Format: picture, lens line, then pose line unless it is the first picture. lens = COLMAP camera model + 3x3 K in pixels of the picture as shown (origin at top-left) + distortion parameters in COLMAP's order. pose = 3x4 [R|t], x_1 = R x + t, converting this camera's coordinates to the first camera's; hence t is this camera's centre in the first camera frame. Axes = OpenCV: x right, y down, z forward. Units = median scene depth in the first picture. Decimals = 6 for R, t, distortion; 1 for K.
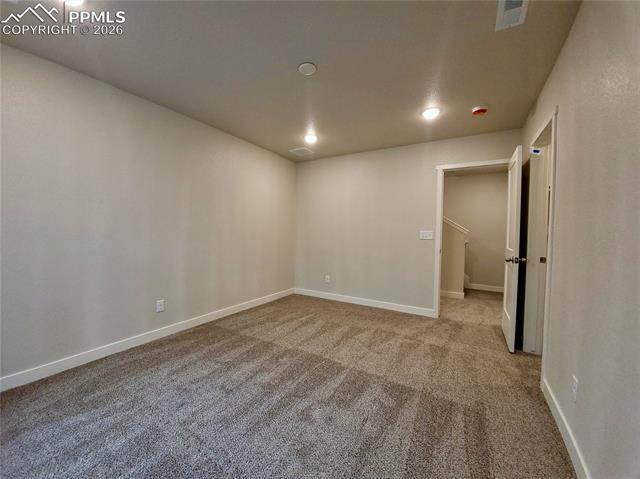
lens RADIAL K [[253.2, 0, 306.4], [0, 253.2, 235.2], [0, 0, 1]] dist [0.000885, -0.009353]
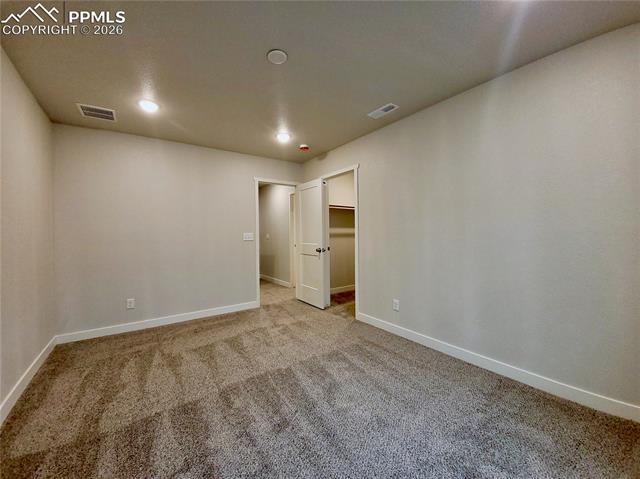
lens RADIAL K [[253.2, 0, 306.4], [0, 253.2, 235.2], [0, 0, 1]] dist [0.000885, -0.009353]
pose [[0.395637, -0.027615, 0.917992, -0.590306], [0.035662, 0.999256, 0.014689, -0.019349], [-0.917714, 0.026926, 0.396327, 0.409218]]
